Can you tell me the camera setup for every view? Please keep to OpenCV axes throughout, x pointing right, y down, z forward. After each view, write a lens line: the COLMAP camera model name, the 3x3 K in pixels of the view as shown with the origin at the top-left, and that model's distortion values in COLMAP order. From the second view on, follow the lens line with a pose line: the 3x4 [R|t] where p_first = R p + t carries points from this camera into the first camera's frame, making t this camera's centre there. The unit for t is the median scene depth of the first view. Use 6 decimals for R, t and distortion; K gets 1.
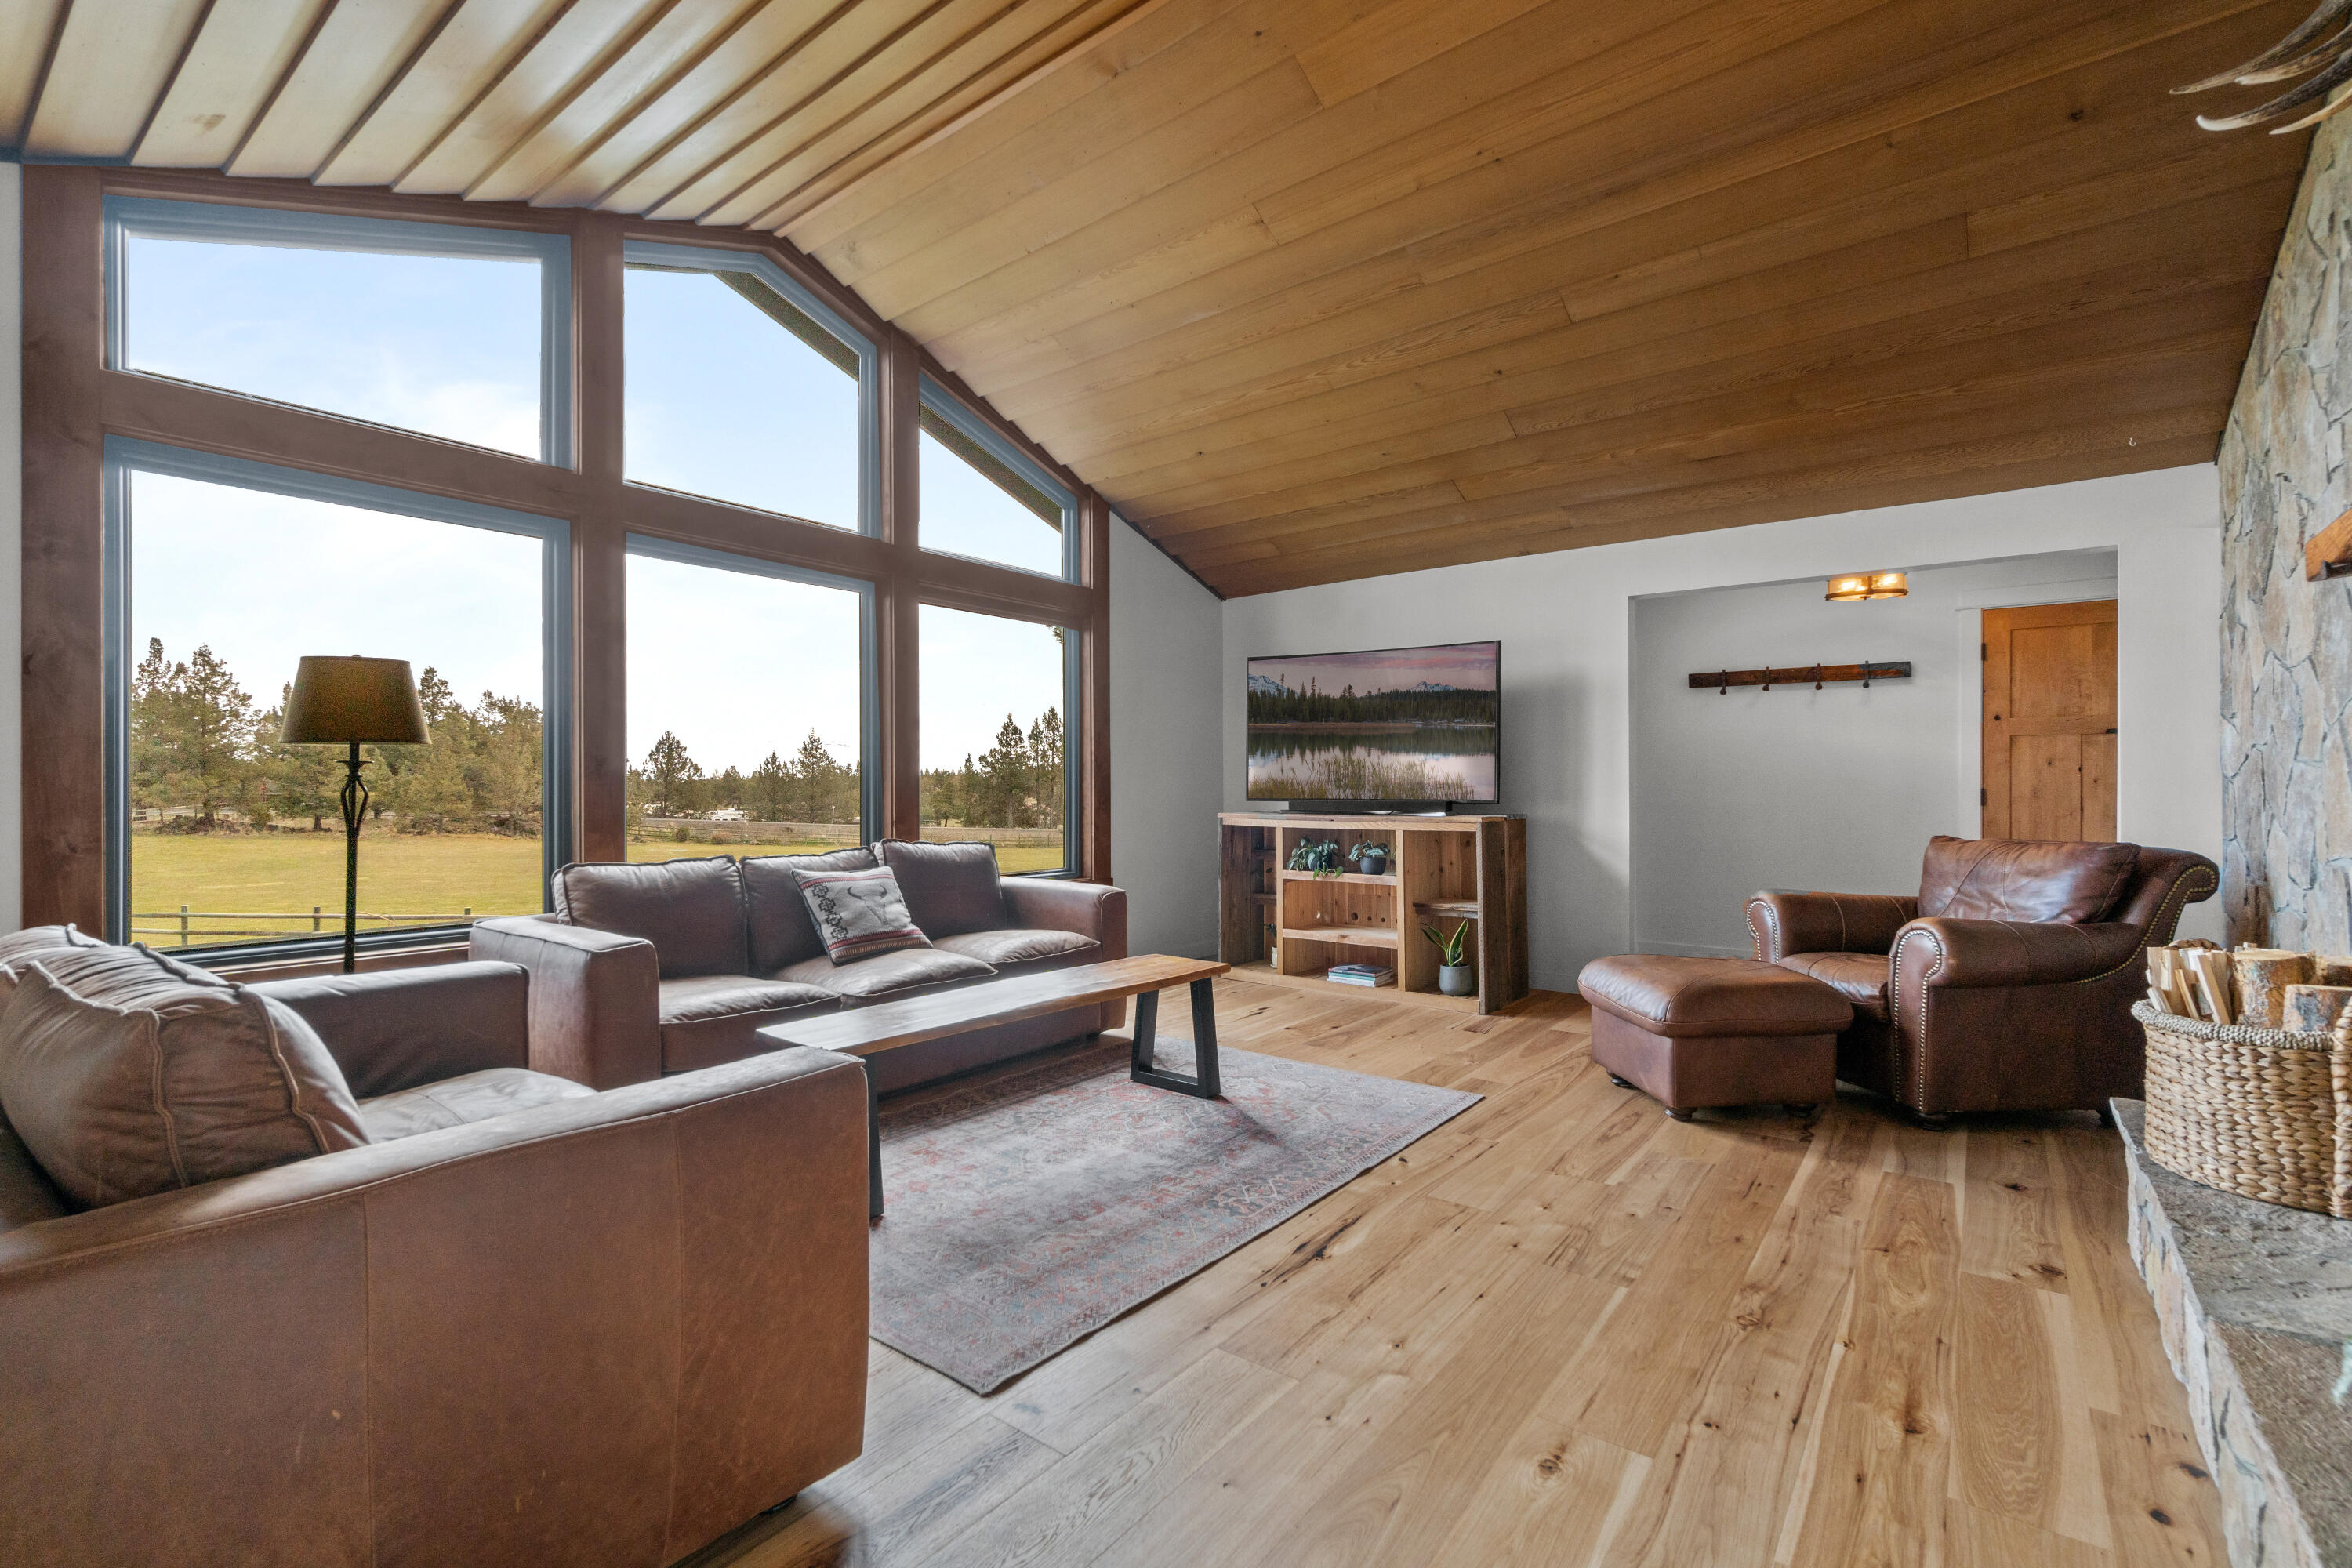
lens RADIAL K [[1025.2, 0, 1192.9], [0, 1025.2, 793.4], [0, 0, 1]] dist [-0.002879, -0.000038]
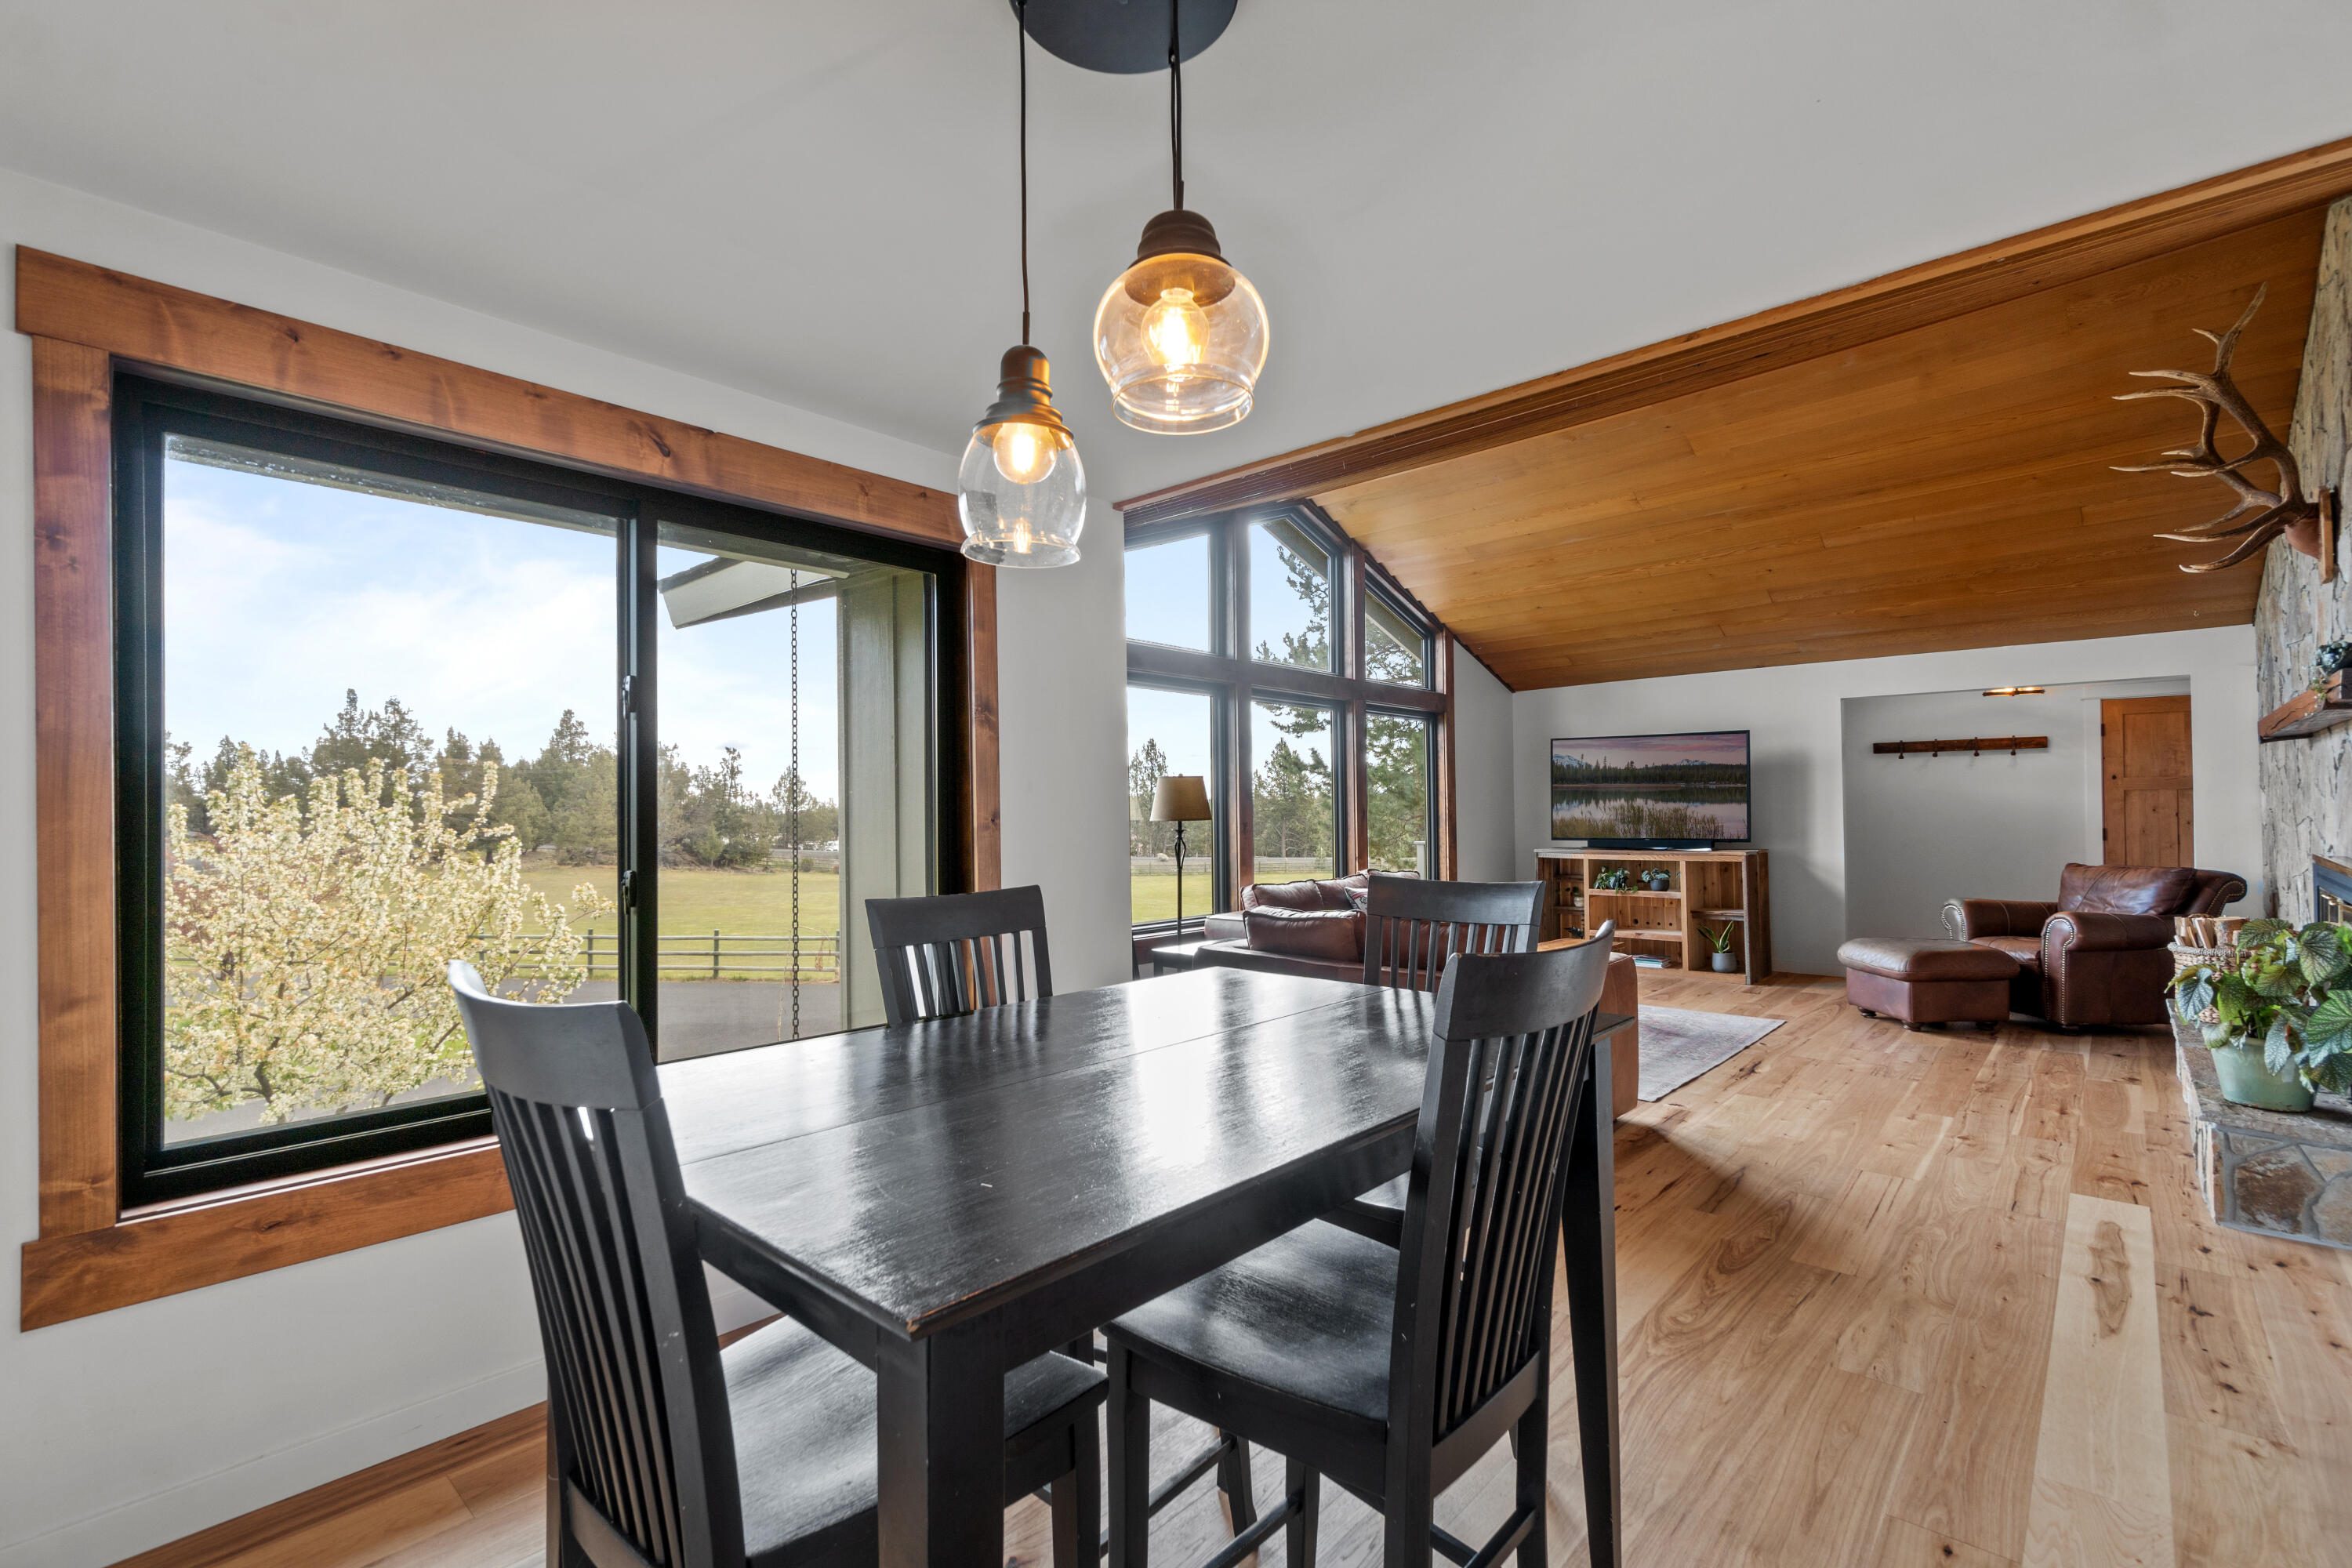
lens RADIAL K [[1019.1, 0, 1205.6], [0, 1019.1, 808.3], [0, 0, 1]] dist [-0.001443, -0.000444]
pose [[0.997121, -0.010186, -0.075141, -0.476638], [0.009263, 0.999878, -0.012613, -0.035410], [0.075260, 0.011881, 0.997093, -0.657548]]
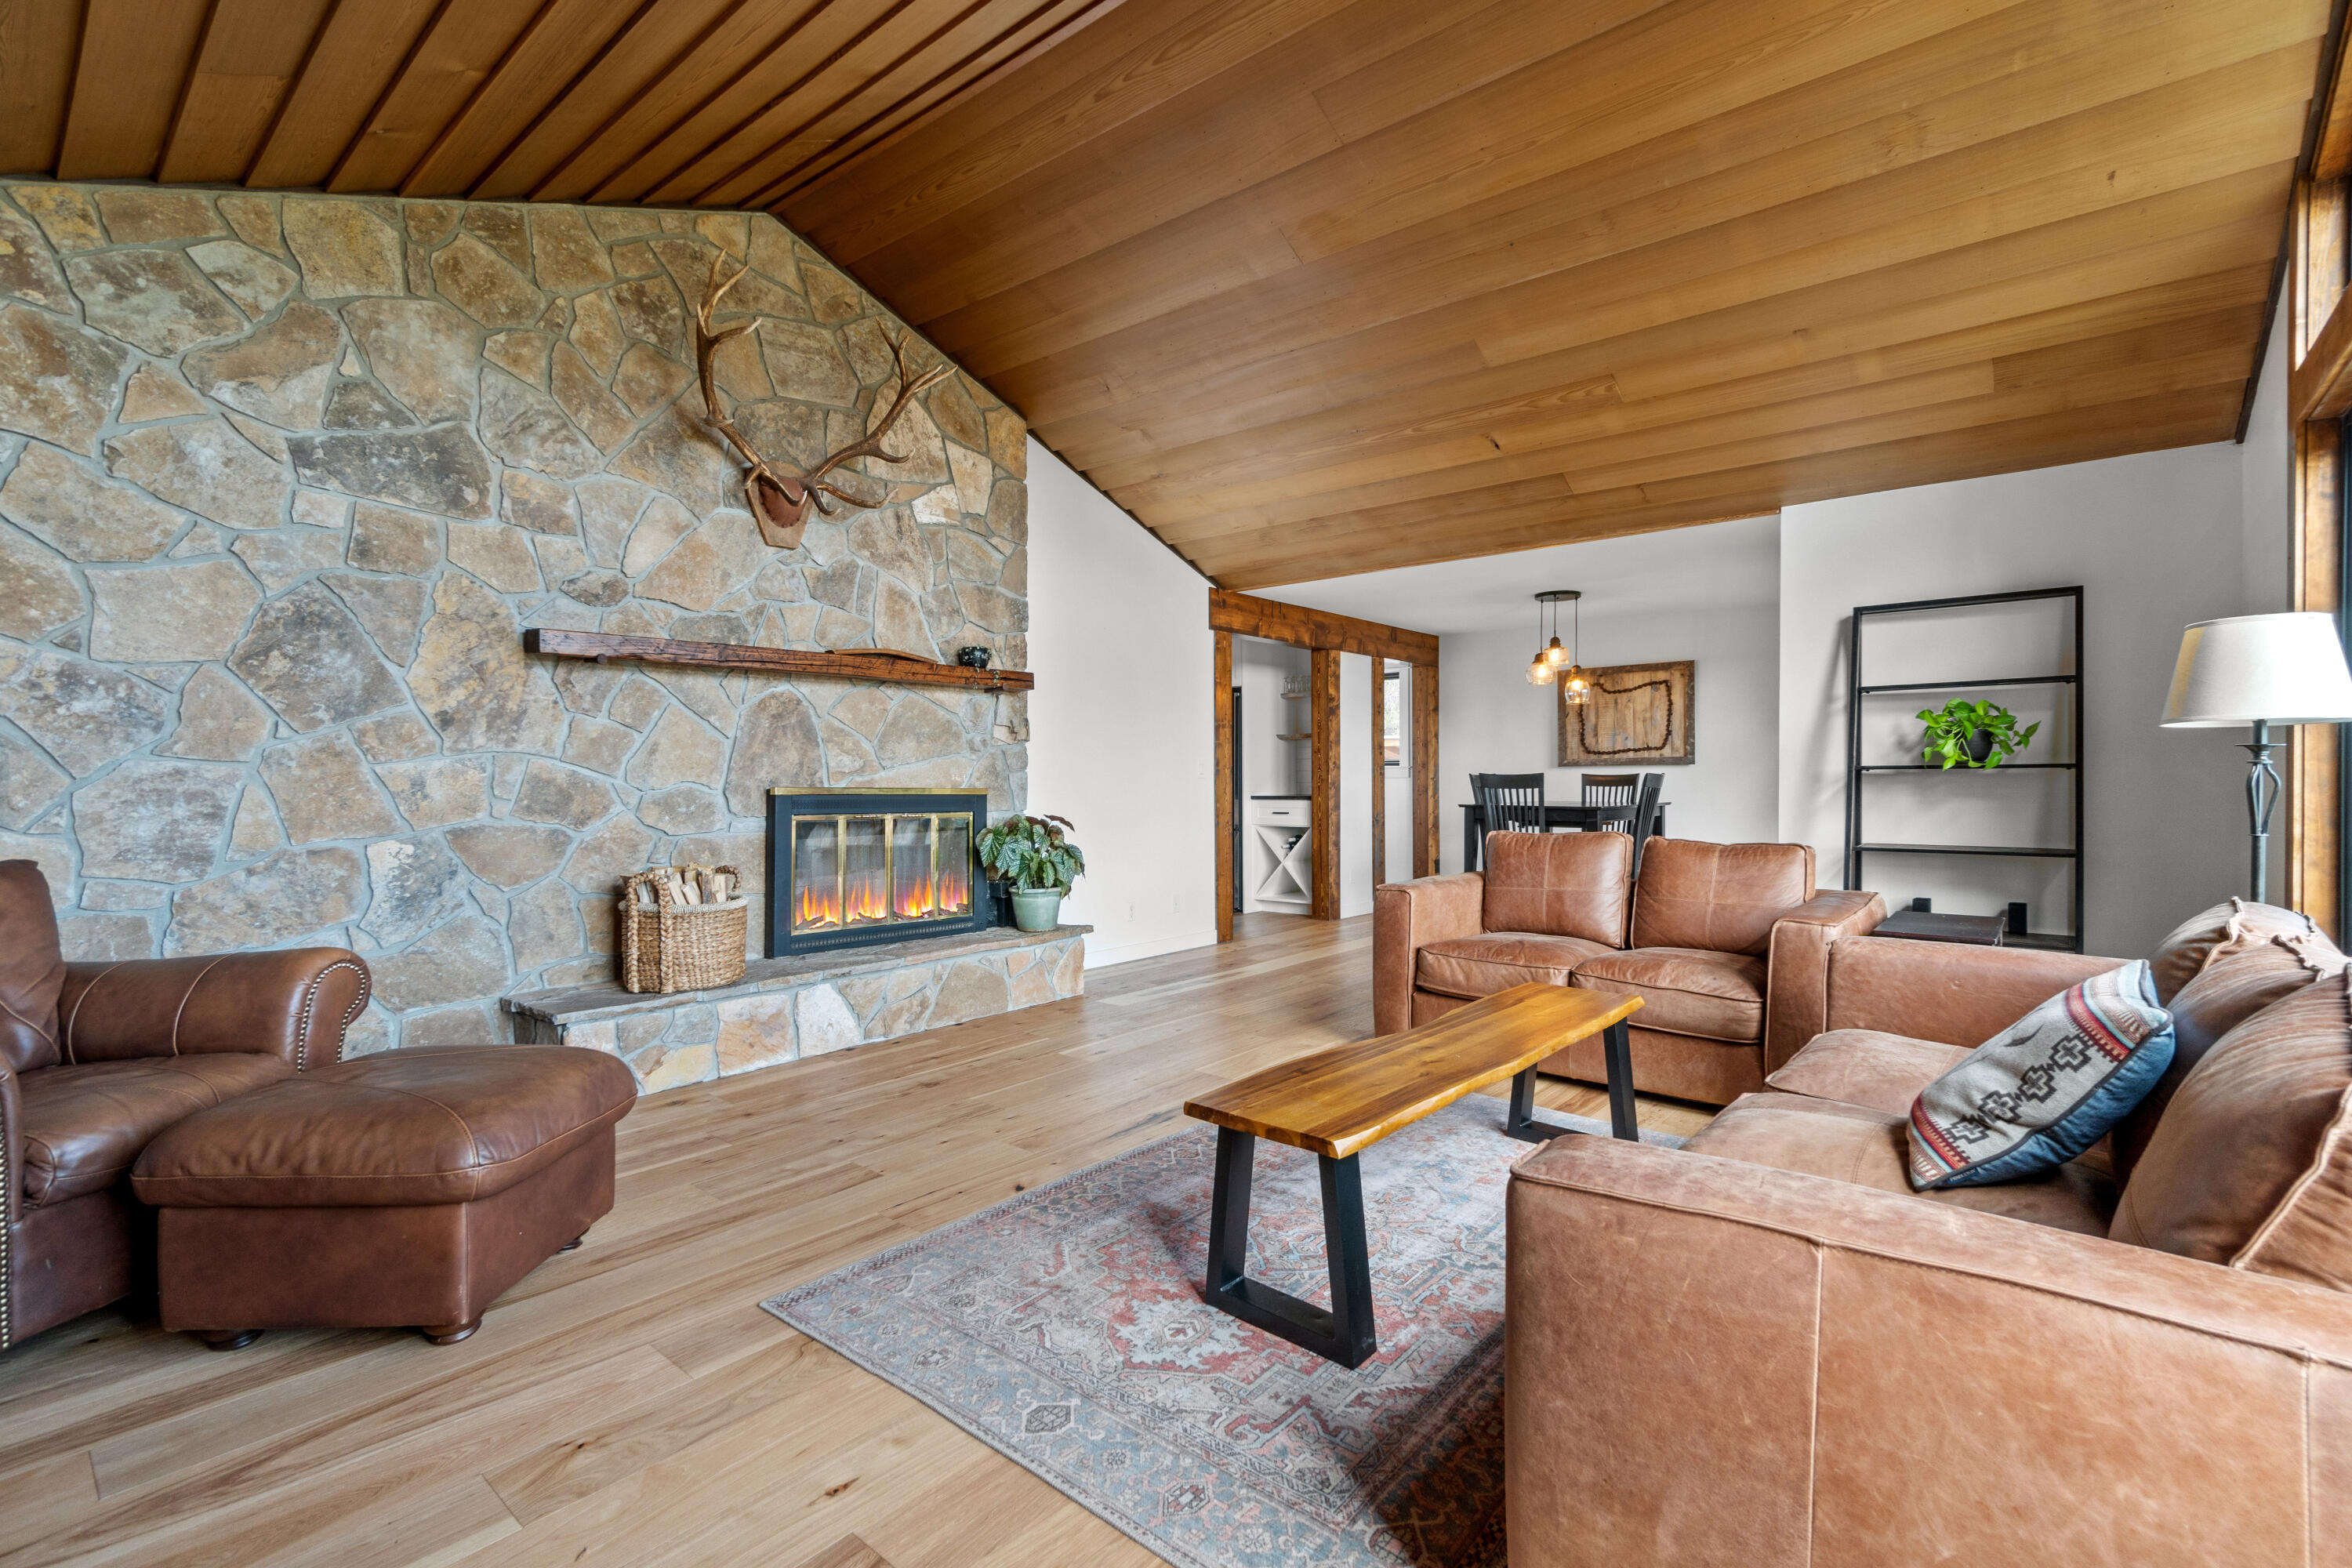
lens RADIAL K [[1051.1, 0, 1187.3], [0, 1051.1, 784.0], [0, 0, 1]] dist [0.000322, -0.000241]
pose [[-0.998764, 0.005146, 0.049441, 0.005025], [0.005821, 0.999892, 0.013519, -0.010778], [-0.049366, 0.013790, -0.998686, 1.428488]]
